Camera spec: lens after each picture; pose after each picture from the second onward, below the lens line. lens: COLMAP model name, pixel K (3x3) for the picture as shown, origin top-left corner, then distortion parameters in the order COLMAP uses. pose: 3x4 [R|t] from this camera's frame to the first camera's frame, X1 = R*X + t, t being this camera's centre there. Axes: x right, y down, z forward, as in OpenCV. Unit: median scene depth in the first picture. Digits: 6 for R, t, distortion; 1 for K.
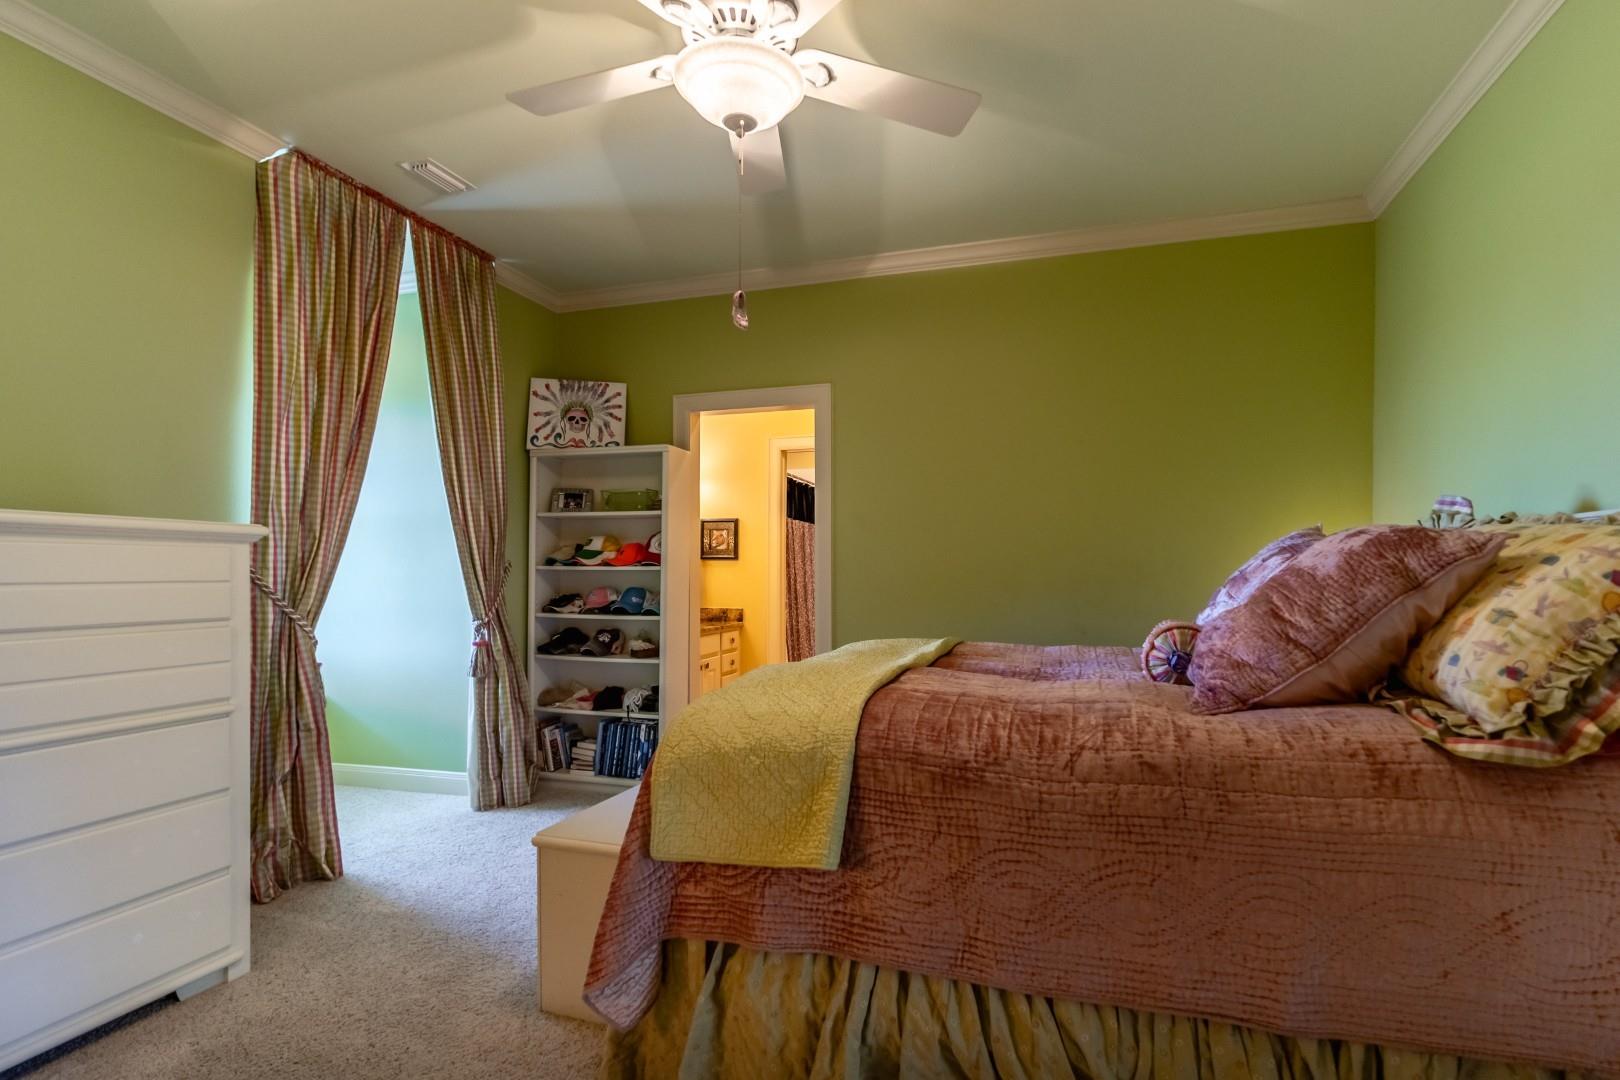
lens RADIAL K [[756.7, 0, 810.0], [0, 756.7, 540.0], [0, 0, 1]] dist [-0.002656, 0.000020]
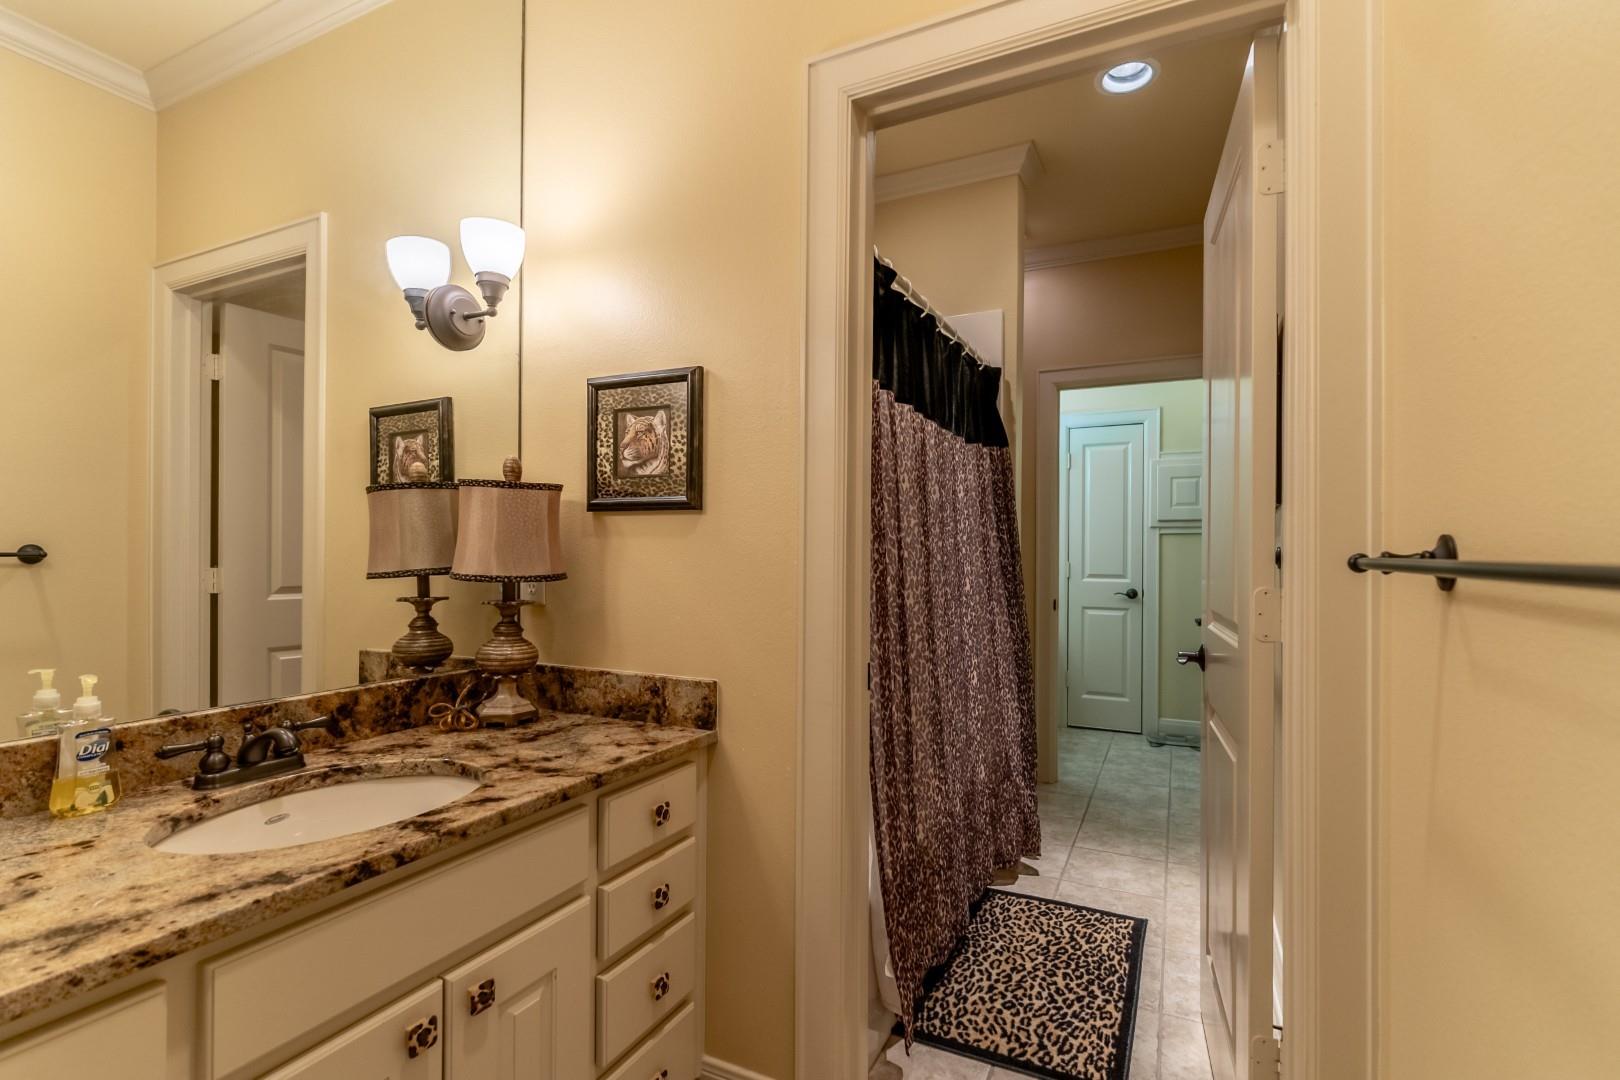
lens RADIAL K [[756.7, 0, 810.0], [0, 756.7, 540.0], [0, 0, 1]] dist [-0.002656, 0.000020]
pose [[0.991431, 0.003506, -0.130581, -0.016707], [-0.000547, 0.999742, 0.022690, 0.030596], [0.130627, -0.022424, 0.991178, 0.717907]]
